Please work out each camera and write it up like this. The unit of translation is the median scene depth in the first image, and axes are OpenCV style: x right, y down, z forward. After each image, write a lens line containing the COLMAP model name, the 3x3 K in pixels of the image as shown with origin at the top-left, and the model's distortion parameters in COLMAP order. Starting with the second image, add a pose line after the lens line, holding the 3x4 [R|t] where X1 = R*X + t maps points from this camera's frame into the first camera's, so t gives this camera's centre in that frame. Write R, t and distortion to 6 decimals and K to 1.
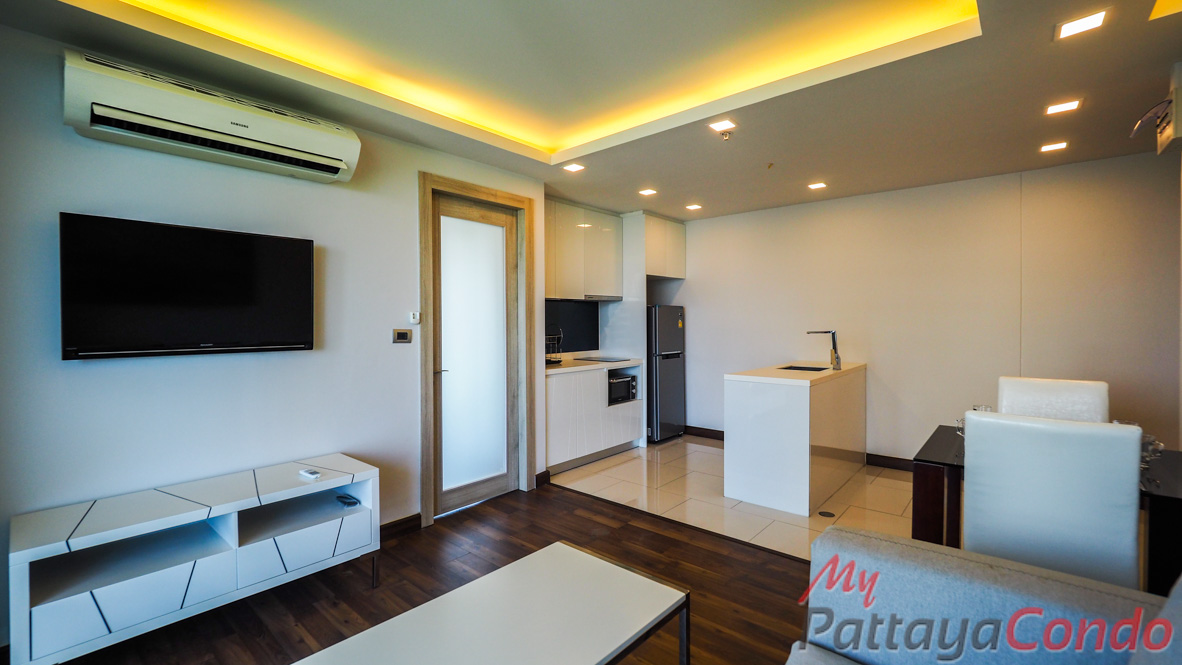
lens RADIAL K [[502.7, 0, 576.0], [0, 502.7, 327.8], [0, 0, 1]] dist [0.000312, -0.000084]
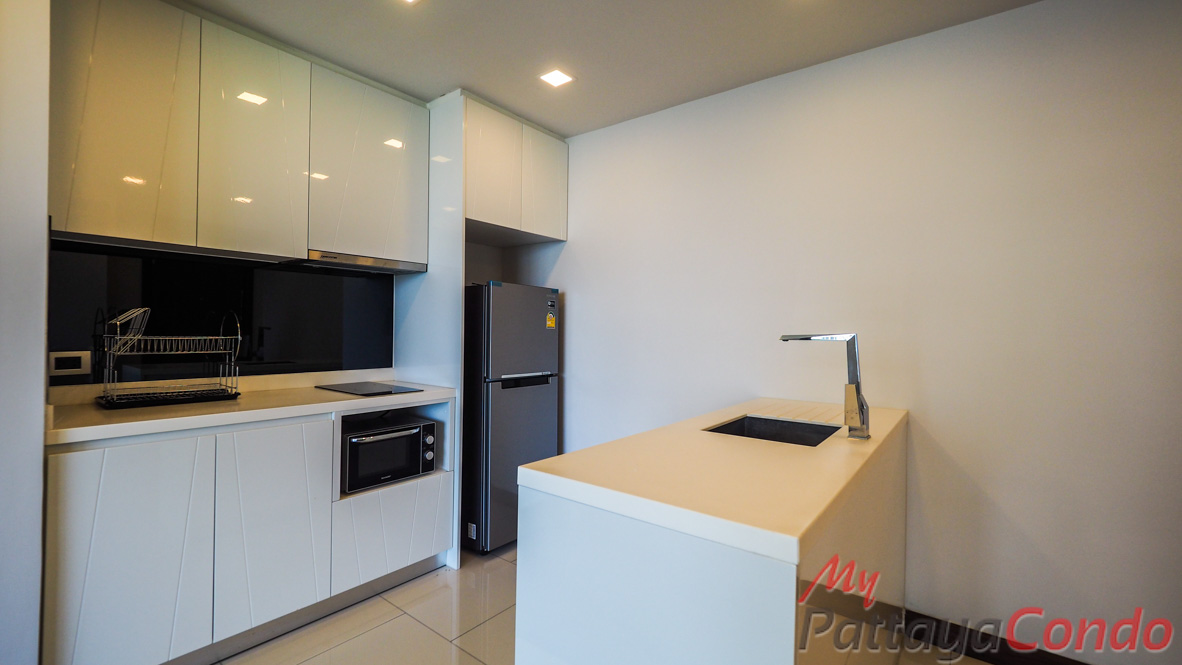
lens RADIAL K [[496.0, 0, 585.6], [0, 496.0, 332.3], [0, 0, 1]] dist [-0.000035, -0.000416]
pose [[0.997763, 0.019550, 0.063933, 0.242155], [-0.018991, 0.999776, -0.009347, 0.009691], [-0.064101, 0.008112, 0.997910, 0.535955]]
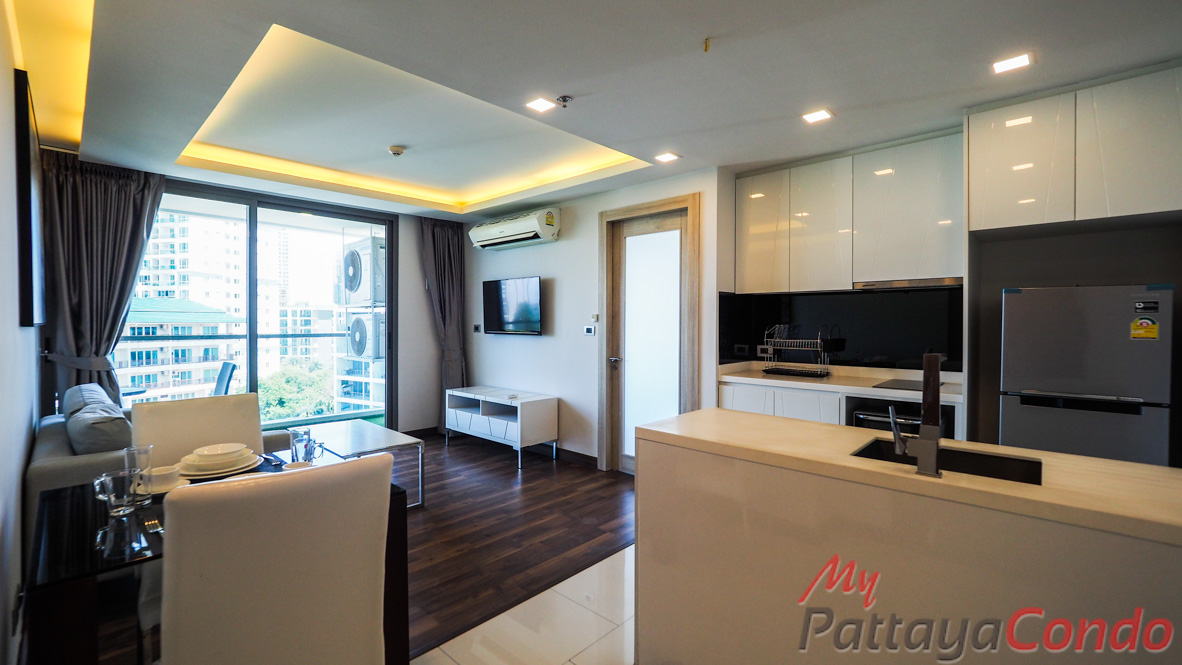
lens RADIAL K [[494.3, 0, 570.4], [0, 494.3, 330.9], [0, 0, 1]] dist [-0.000993, -0.000089]
pose [[-0.043034, 0.023359, -0.998800, 0.703716], [-0.015226, 0.999595, 0.024034, -0.010548], [0.998958, 0.016242, -0.042661, 0.653777]]
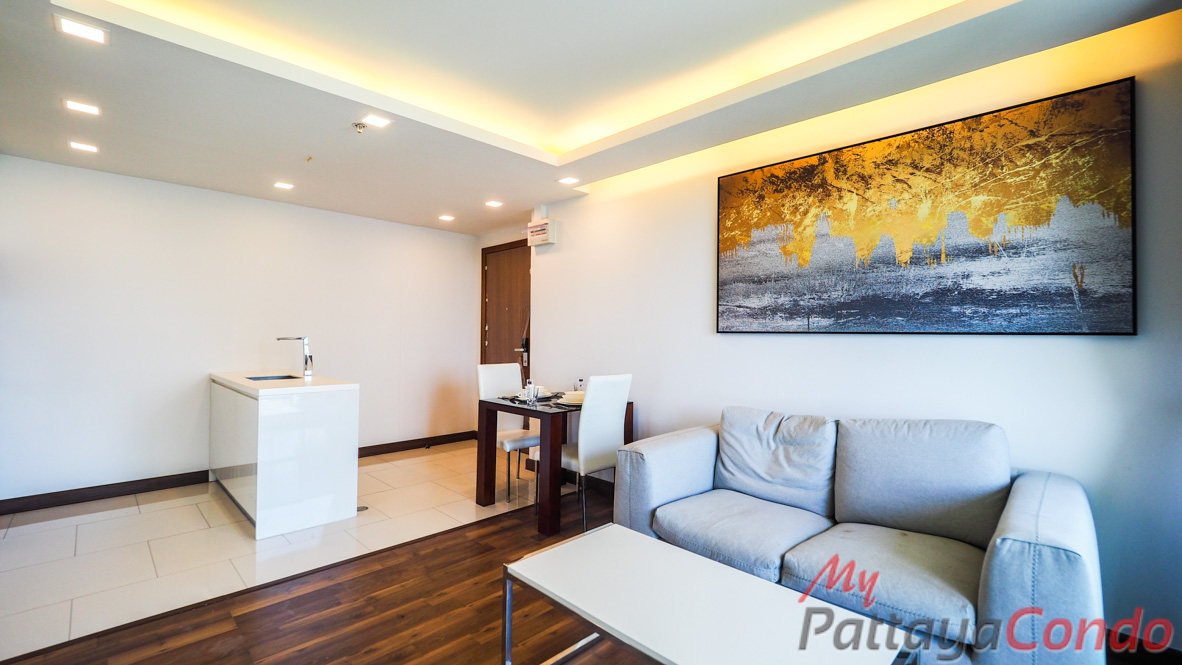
lens RADIAL K [[502.7, 0, 576.0], [0, 502.7, 327.8], [0, 0, 1]] dist [0.000312, -0.000084]
pose [[0.062847, 0.020571, 0.997811, -0.378511], [0.001508, 0.999784, -0.020707, 0.007893], [-0.998022, 0.002806, 0.062803, 0.334163]]
